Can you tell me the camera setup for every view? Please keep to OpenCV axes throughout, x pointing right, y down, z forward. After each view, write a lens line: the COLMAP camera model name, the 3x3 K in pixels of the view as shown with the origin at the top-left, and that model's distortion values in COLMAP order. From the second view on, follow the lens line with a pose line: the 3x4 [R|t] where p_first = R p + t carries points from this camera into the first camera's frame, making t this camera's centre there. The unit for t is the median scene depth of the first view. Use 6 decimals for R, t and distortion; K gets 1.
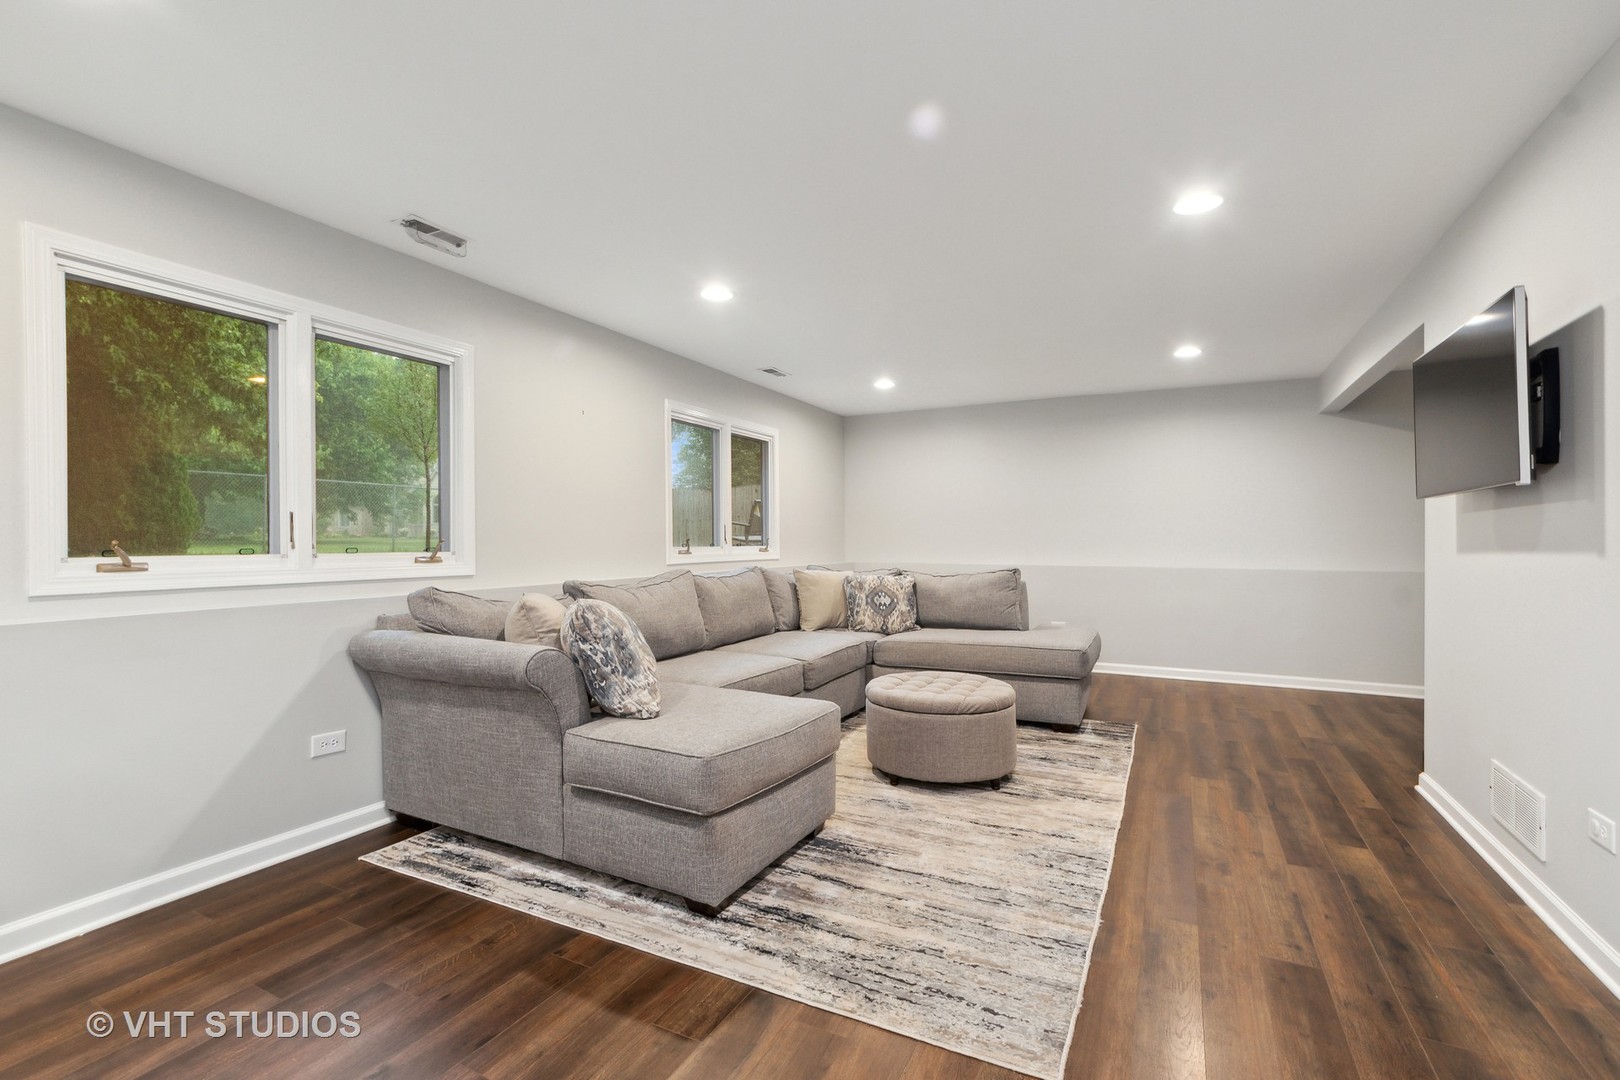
lens RADIAL K [[730.1, 0, 788.4], [0, 730.1, 532.9], [0, 0, 1]] dist [0.000085, -0.000082]
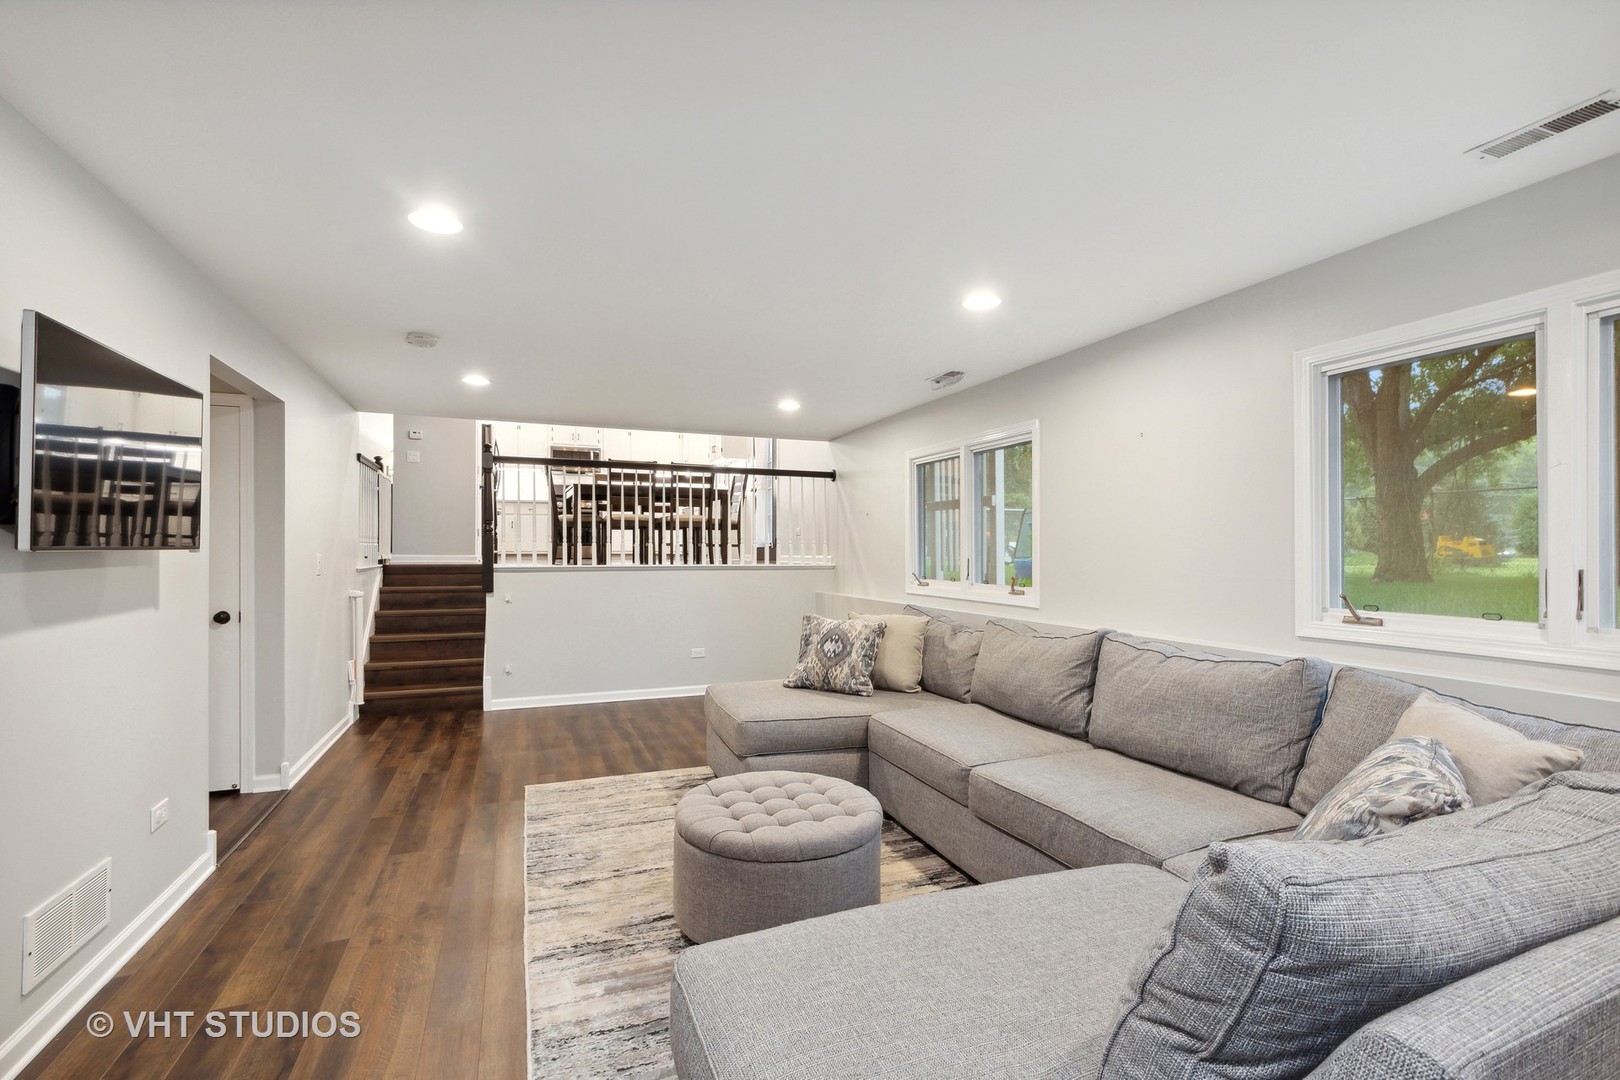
lens RADIAL K [[730.1, 0, 822.7], [0, 730.1, 548.7], [0, 0, 1]] dist [0.000085, -0.000082]
pose [[-0.636153, -0.008539, -0.771516, 0.764601], [-0.002231, 0.999955, -0.009228, -0.039476], [0.771560, -0.004149, -0.636143, 1.549079]]
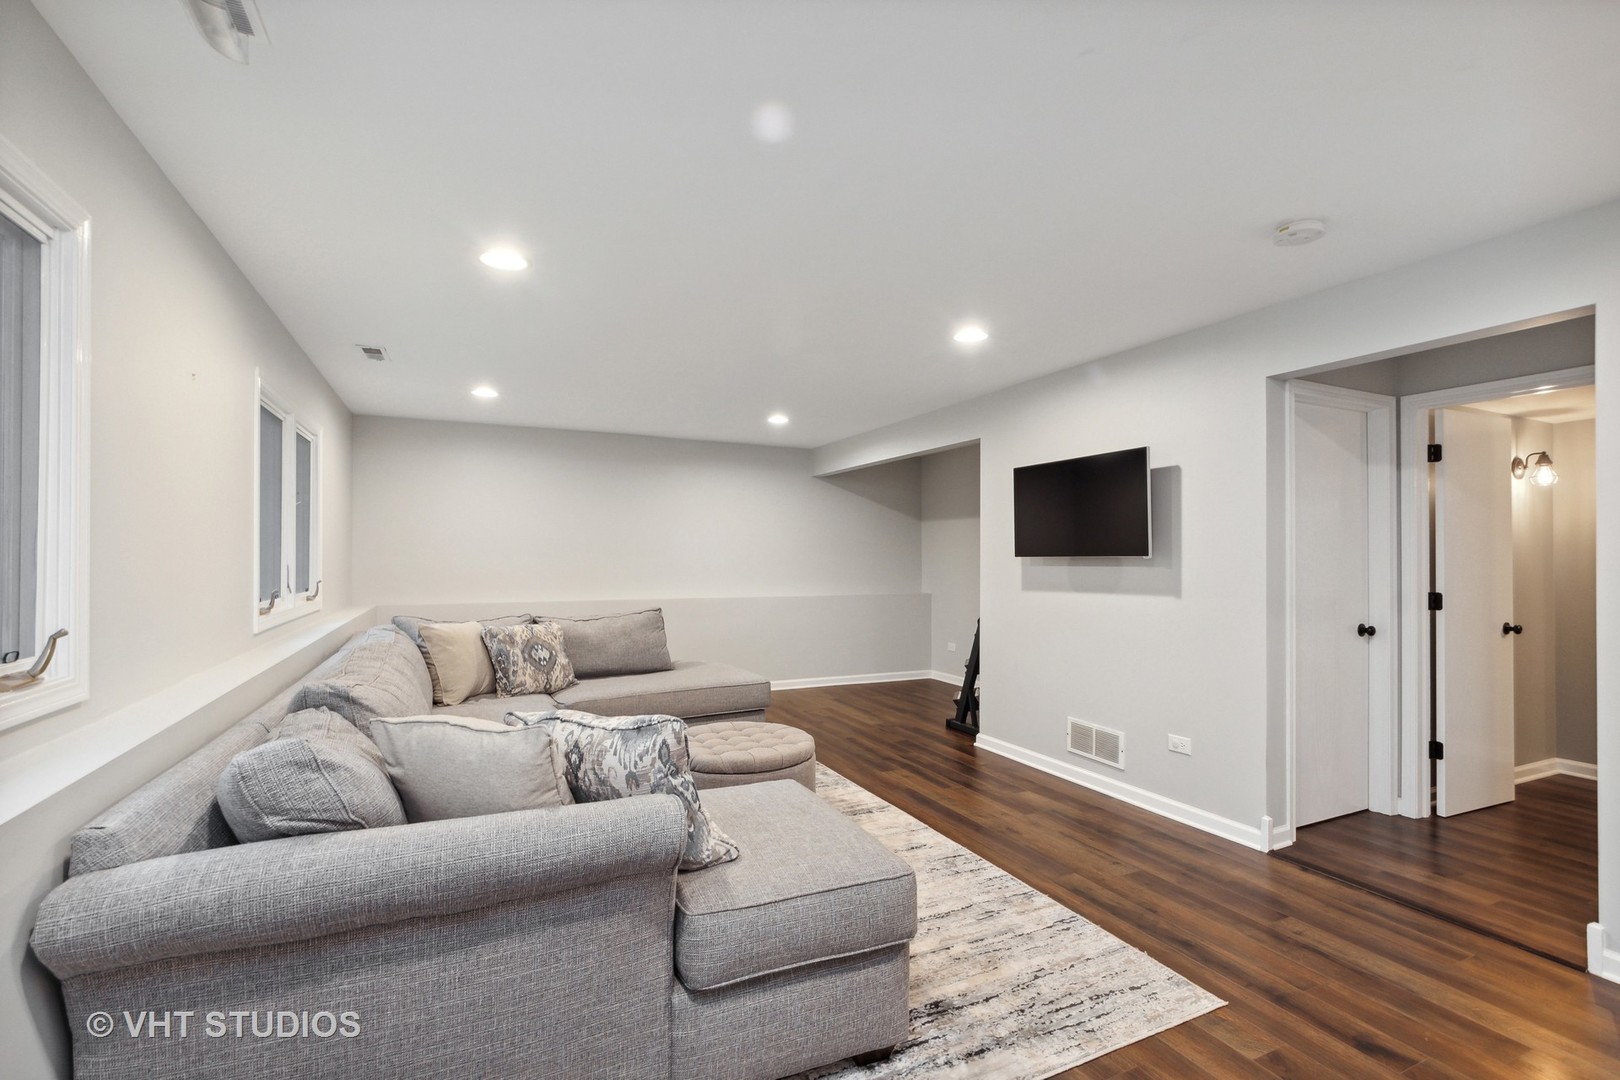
lens RADIAL K [[730.1, 0, 806.9], [0, 730.1, 548.7], [0, 0, 1]] dist [0.000085, -0.000082]
pose [[0.603198, 0.010831, 0.797518, -0.537737], [-0.009262, 0.999935, -0.006575, -0.041790], [-0.797537, -0.003421, 0.603260, 0.352401]]
